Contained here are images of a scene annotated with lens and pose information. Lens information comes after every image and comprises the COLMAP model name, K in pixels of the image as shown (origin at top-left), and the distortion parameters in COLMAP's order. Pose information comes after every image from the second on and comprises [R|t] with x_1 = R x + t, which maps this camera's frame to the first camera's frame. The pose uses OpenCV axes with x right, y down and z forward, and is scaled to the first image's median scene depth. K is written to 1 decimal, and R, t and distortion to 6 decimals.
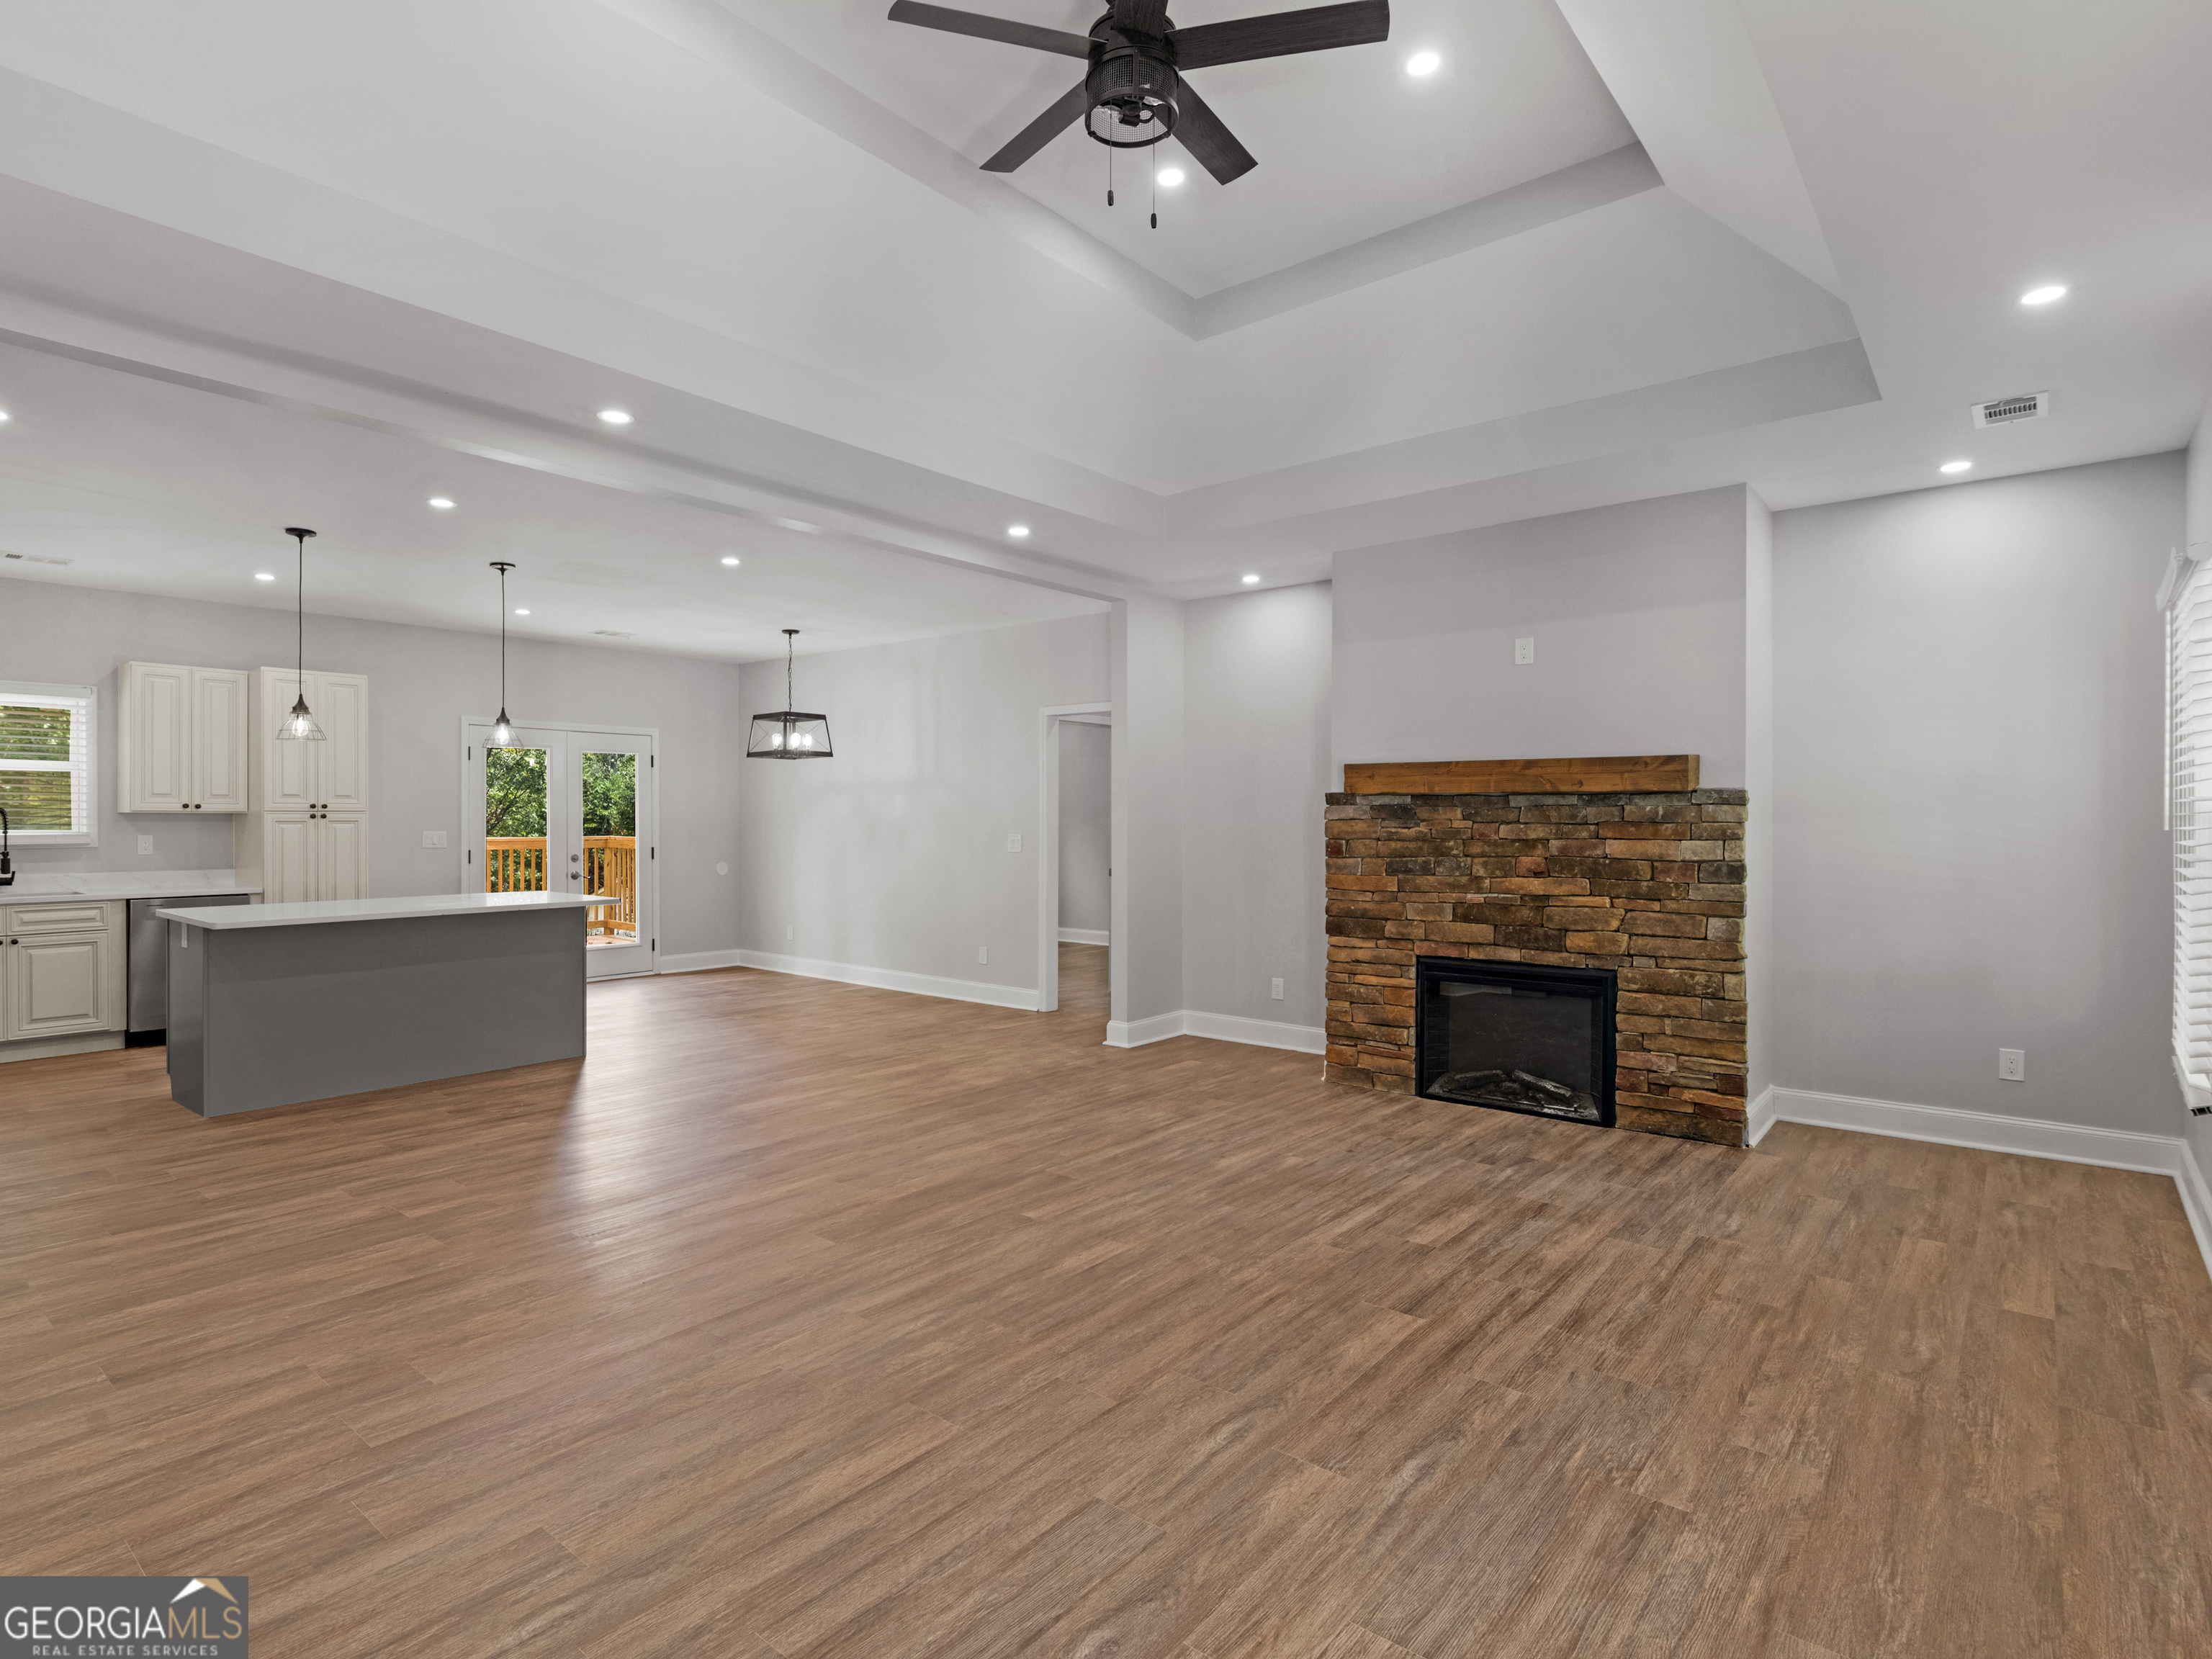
lens RADIAL K [[1139.5, 0, 1062.7], [0, 1139.5, 819.0], [0, 0, 1]] dist [0.002271, -0.001425]
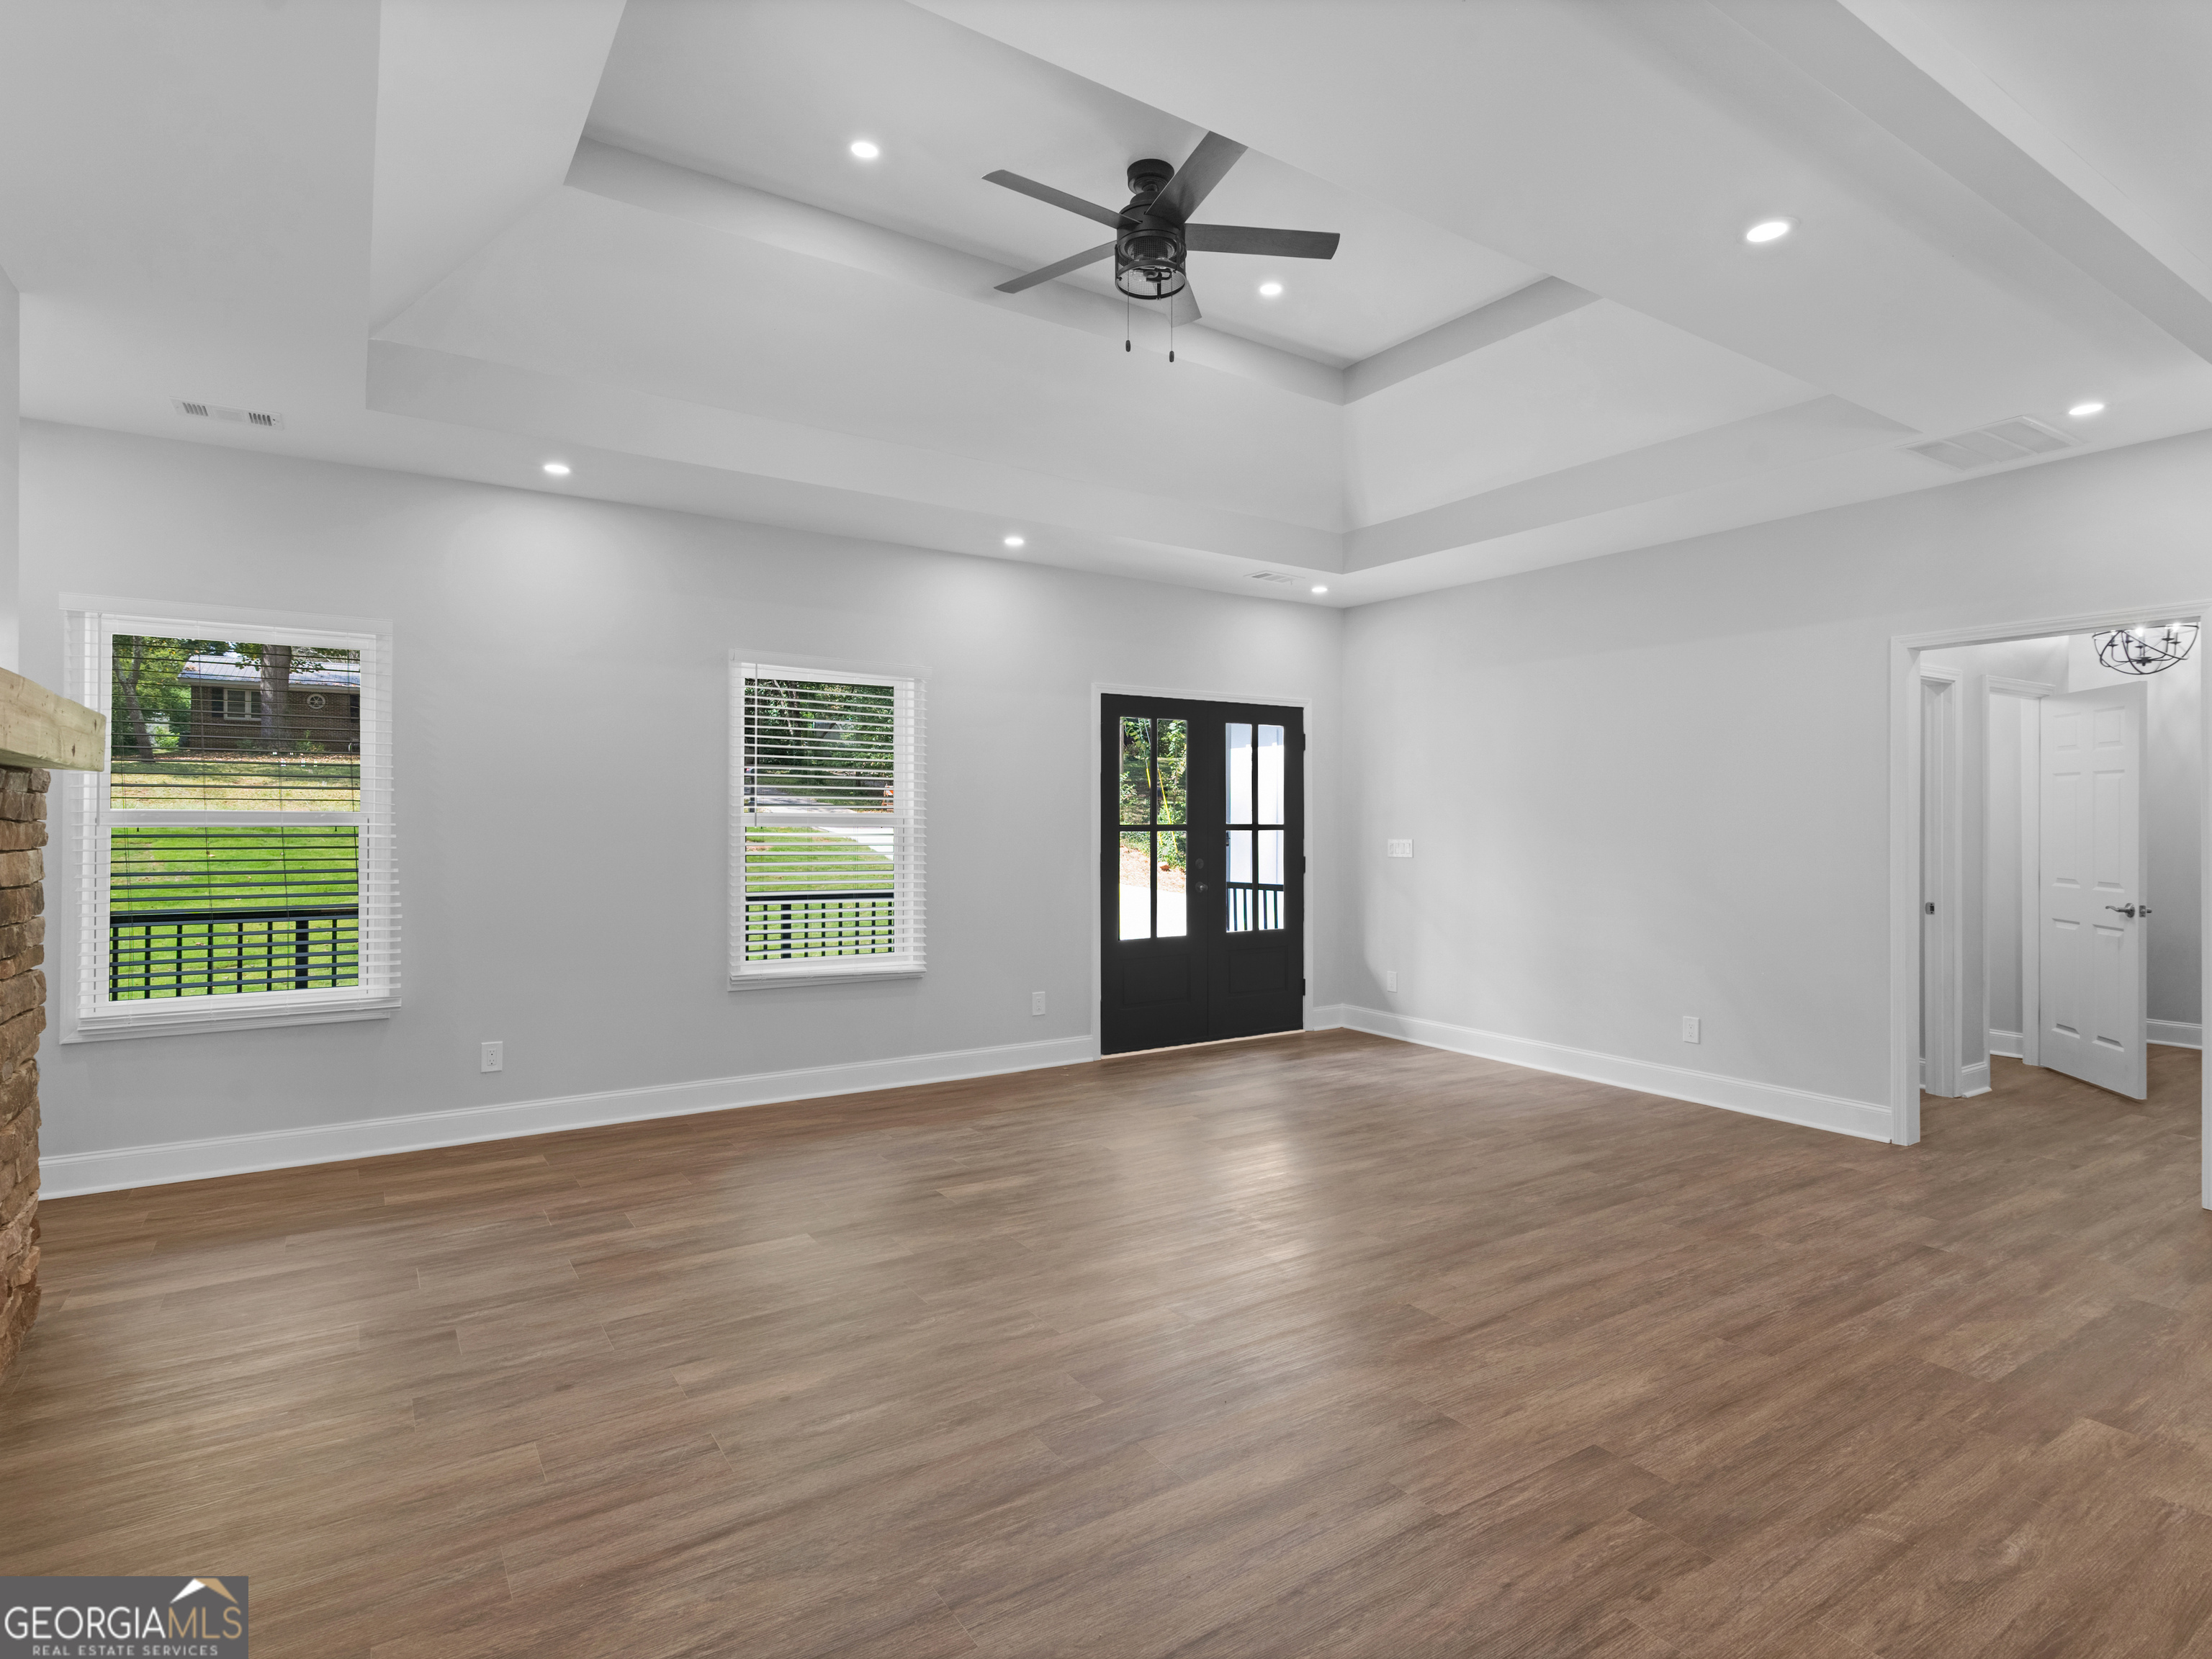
lens RADIAL K [[1172.0, 0, 1160.8], [0, 1172.0, 819.5], [0, 0, 1]] dist [0.002046, -0.000220]
pose [[-0.967566, -0.000442, 0.252617, -0.178415], [-0.002436, 0.999968, -0.007581, 0.007839], [-0.252605, -0.007950, -0.967537, 1.418983]]
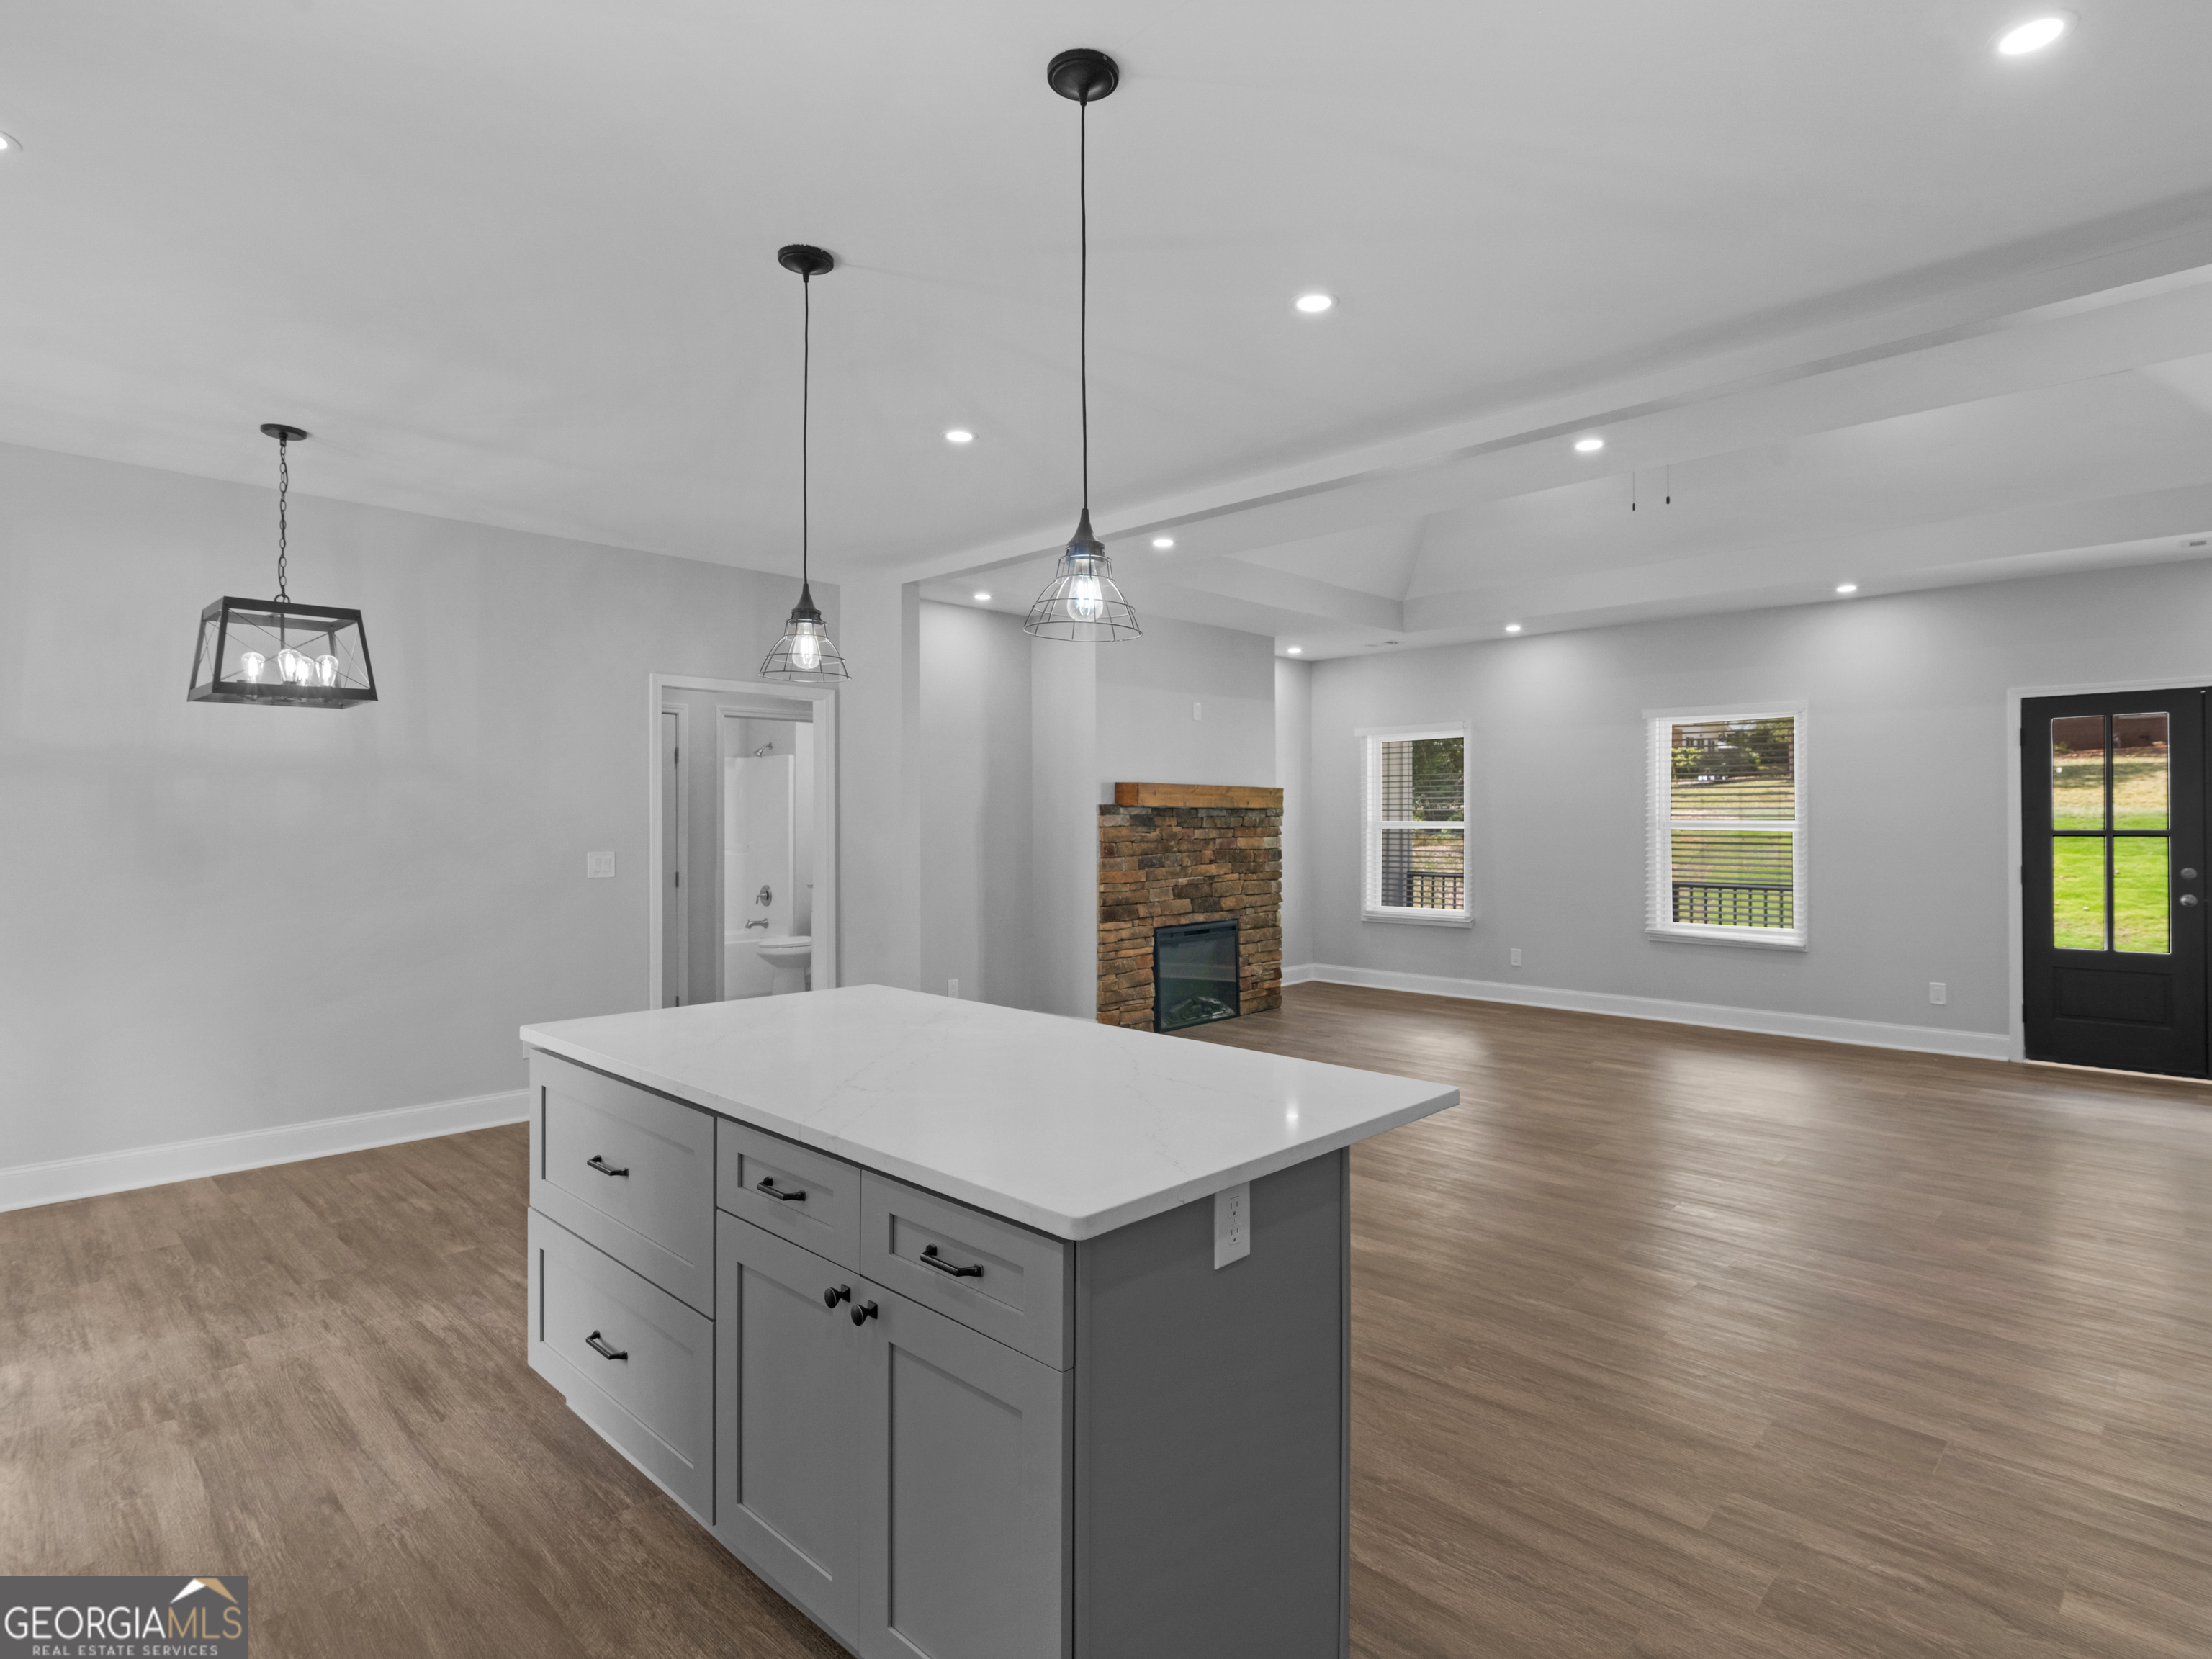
lens RADIAL K [[1187.2, 0, 1121.7], [0, 1187.2, 822.6], [0, 0, 1]] dist [0.016879, -0.000592]
pose [[0.052753, -0.005759, 0.998591, -1.222218], [0.001058, 0.999983, 0.005711, -0.012966], [-0.998607, 0.000755, 0.052758, 1.096331]]
